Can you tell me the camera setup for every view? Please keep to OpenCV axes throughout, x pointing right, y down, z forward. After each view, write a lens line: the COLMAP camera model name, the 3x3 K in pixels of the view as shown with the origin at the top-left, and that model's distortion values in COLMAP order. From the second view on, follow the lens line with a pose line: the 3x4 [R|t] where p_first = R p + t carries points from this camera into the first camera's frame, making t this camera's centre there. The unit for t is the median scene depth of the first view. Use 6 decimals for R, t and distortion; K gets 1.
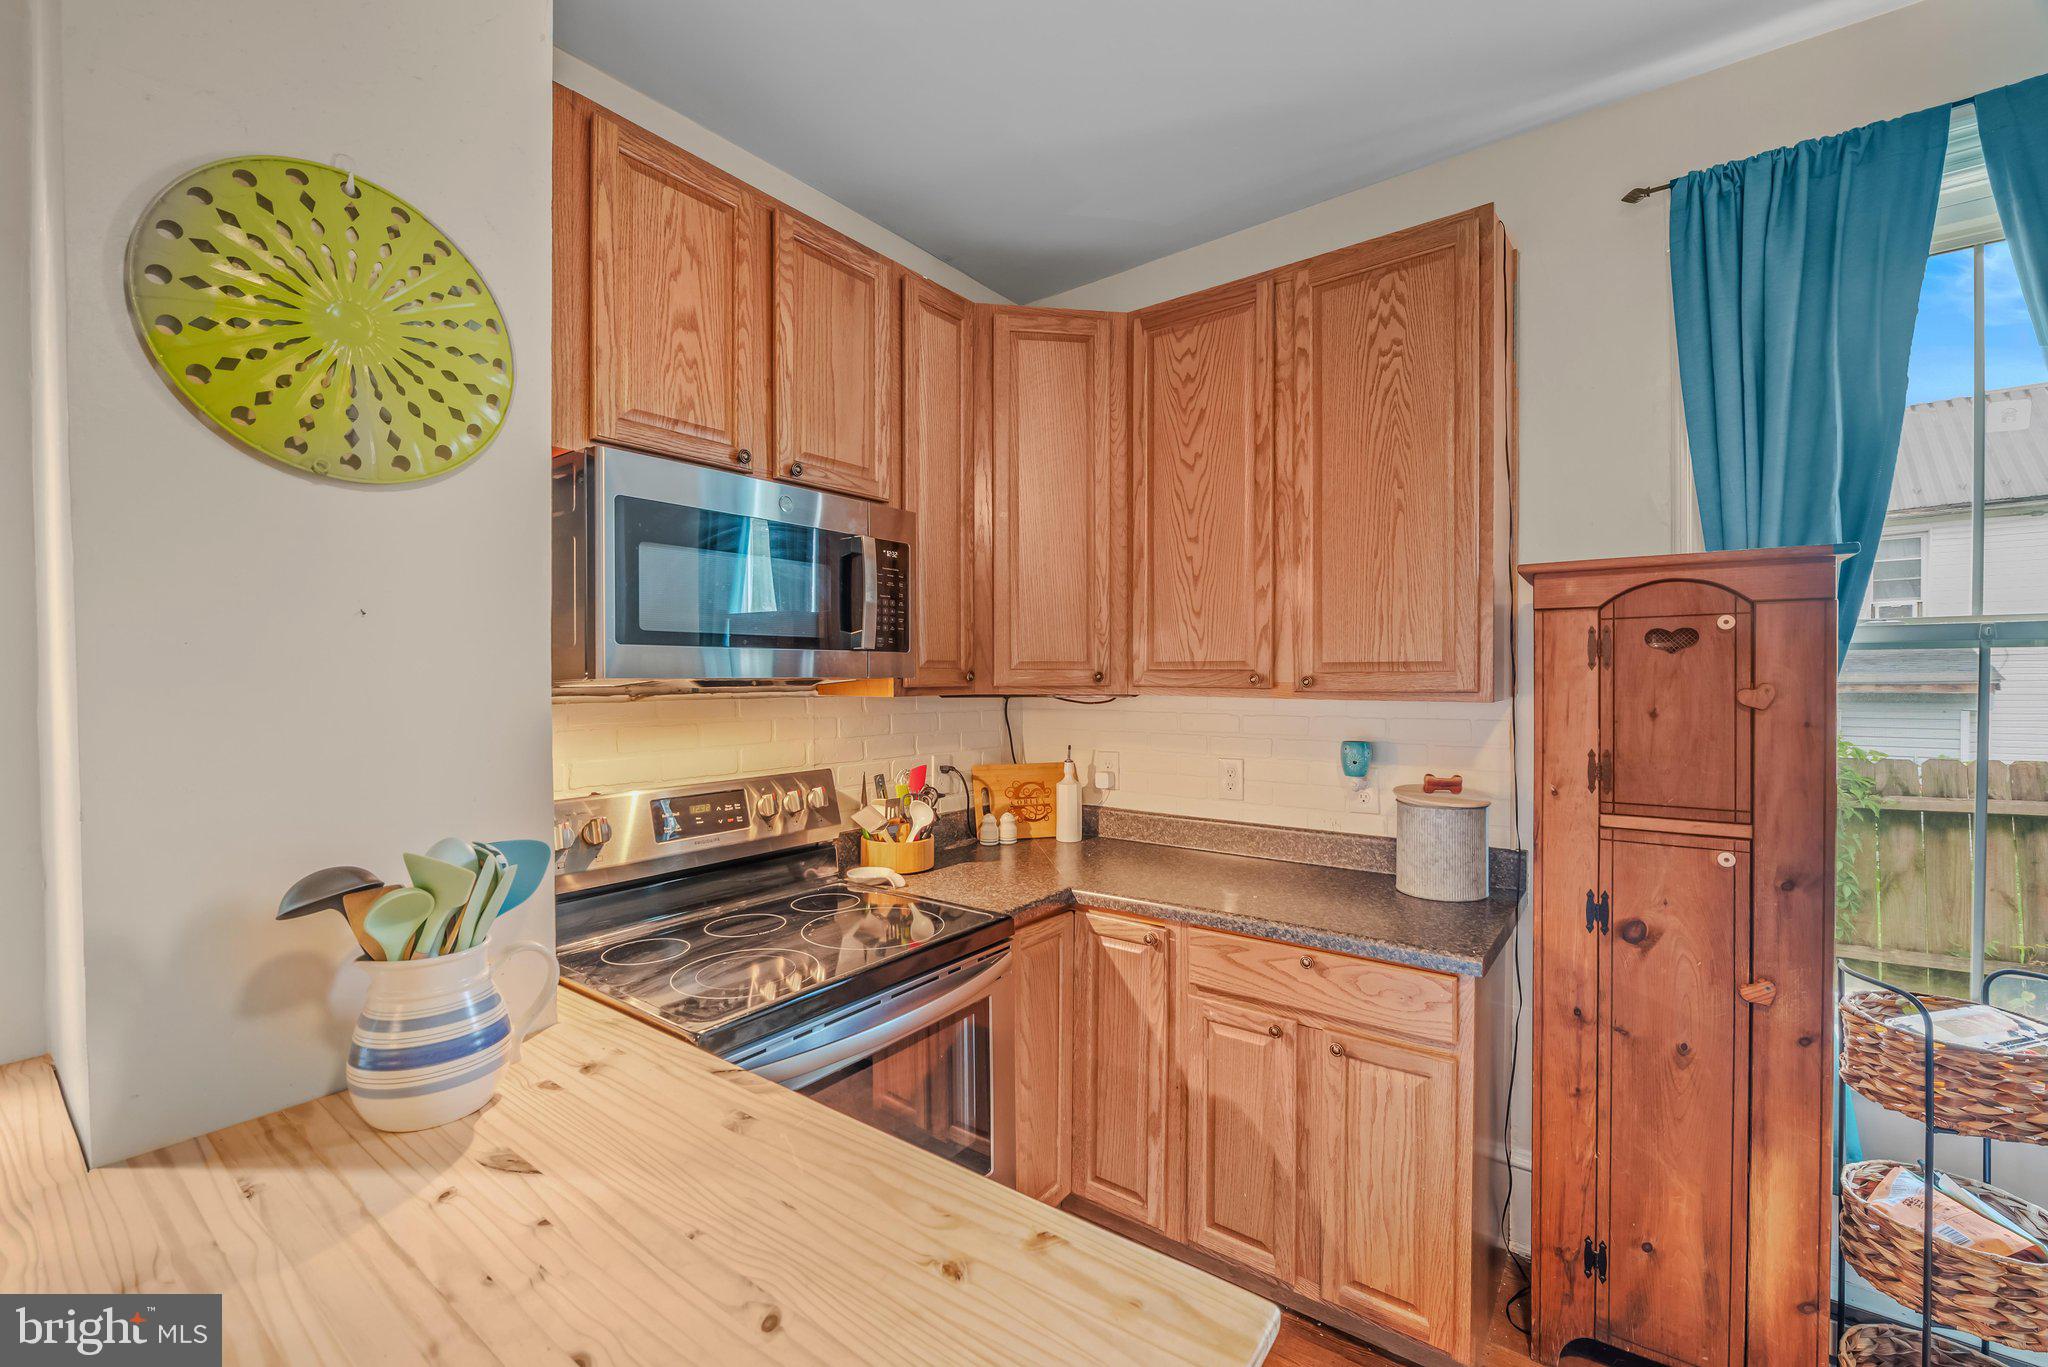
lens RADIAL K [[828.5, 0, 1024.0], [0, 828.5, 683.5], [0, 0, 1]] dist [-0.008643, -0.000294]
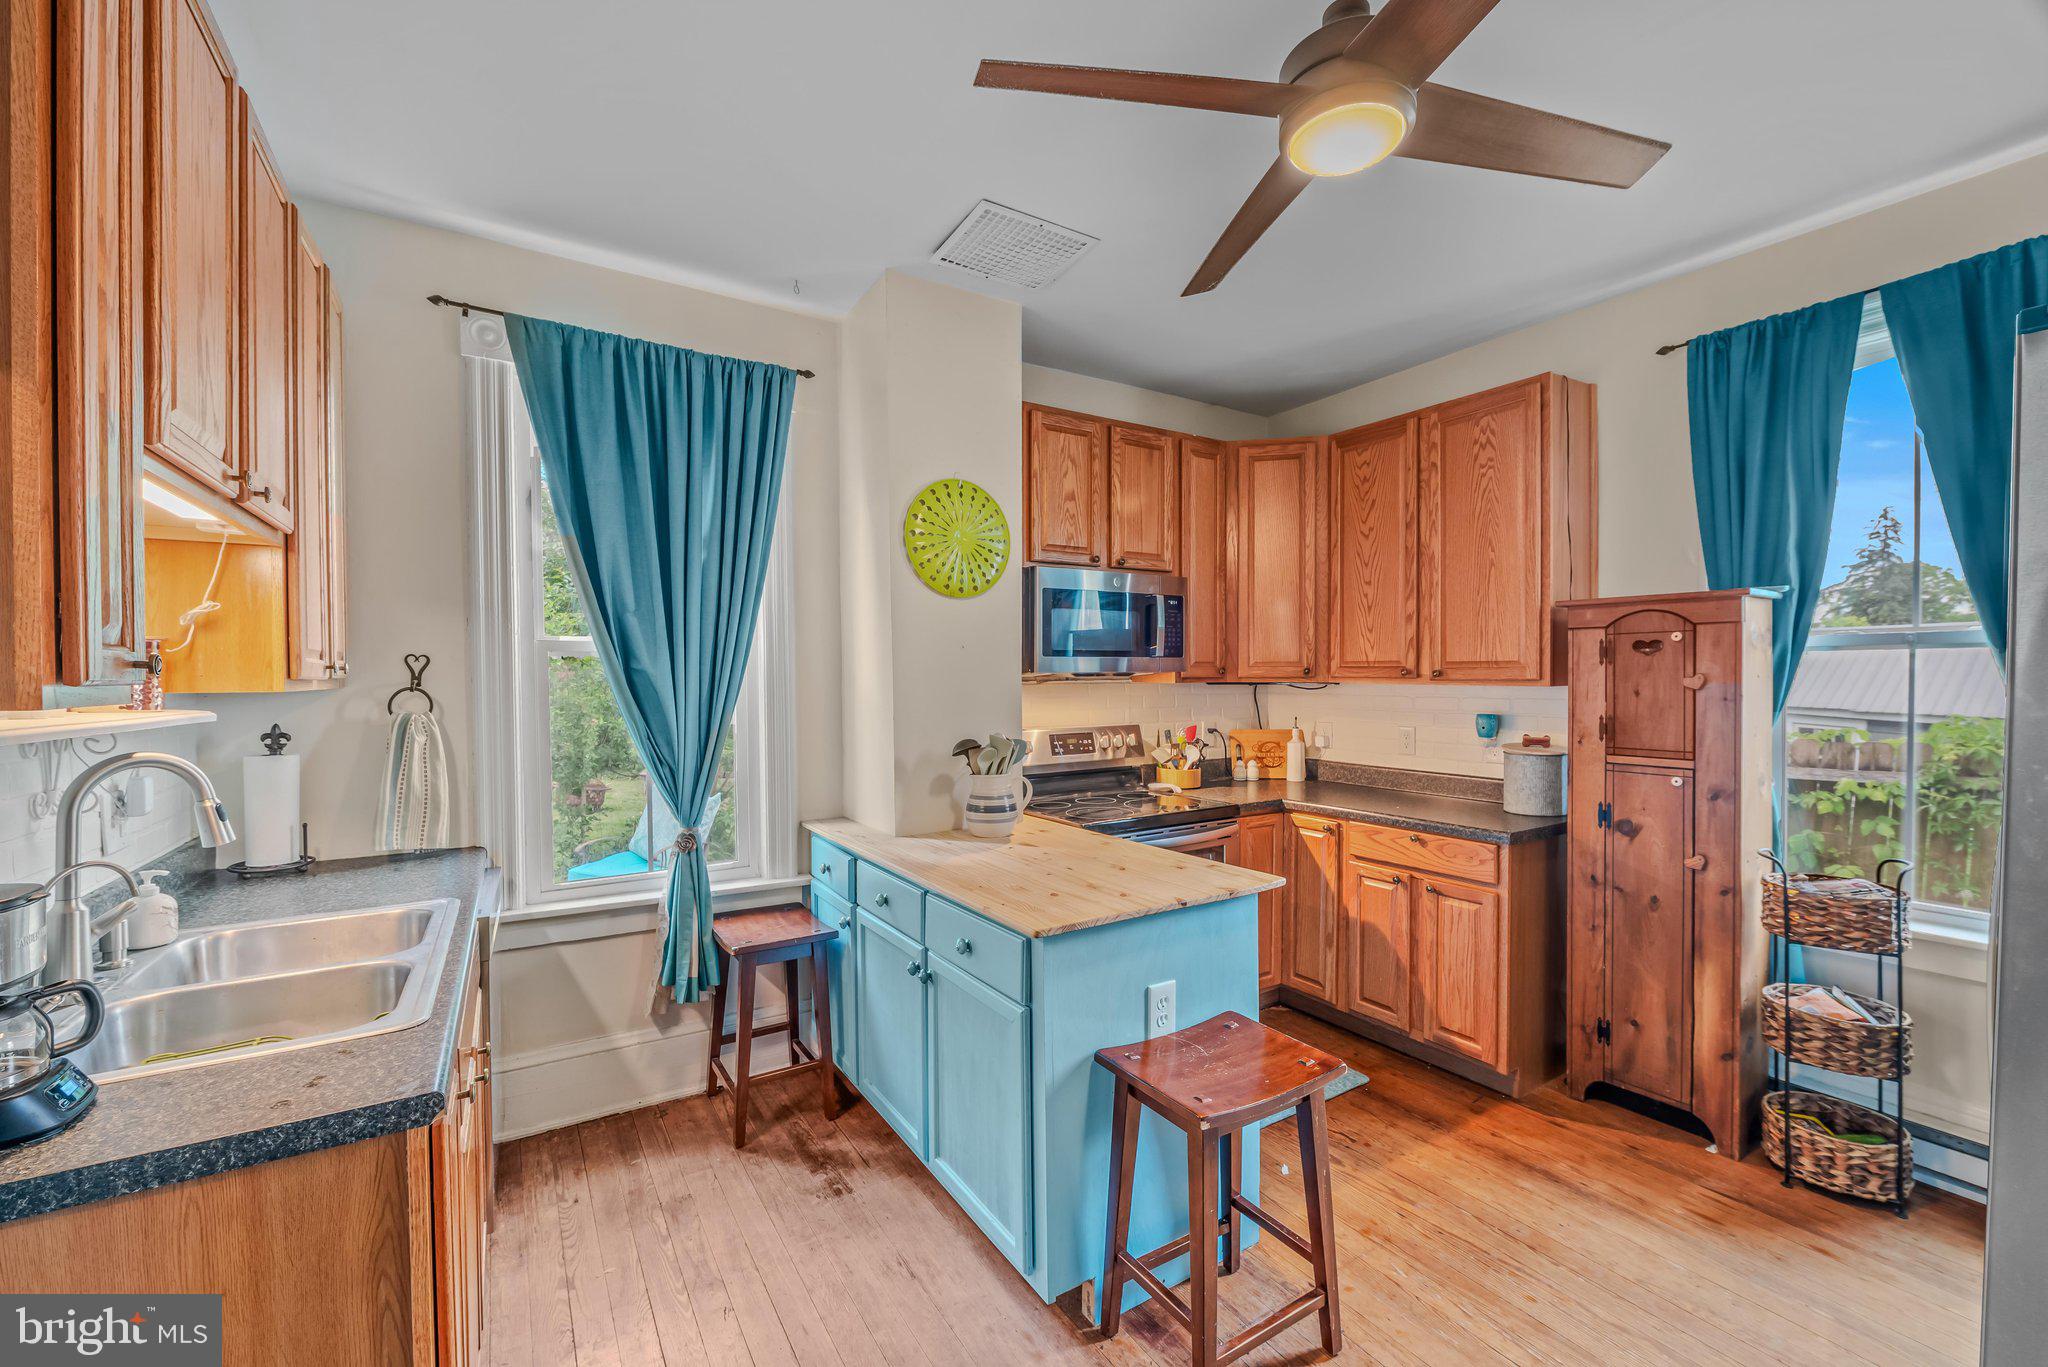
lens RADIAL K [[828.5, 0, 1024.0], [0, 828.5, 683.5], [0, 0, 1]] dist [-0.008643, -0.000294]
pose [[0.934310, 0.003087, -0.356448, 0.180090], [-0.001526, 0.999988, 0.004659, 0.010696], [0.356458, -0.003809, 0.934304, -0.798517]]
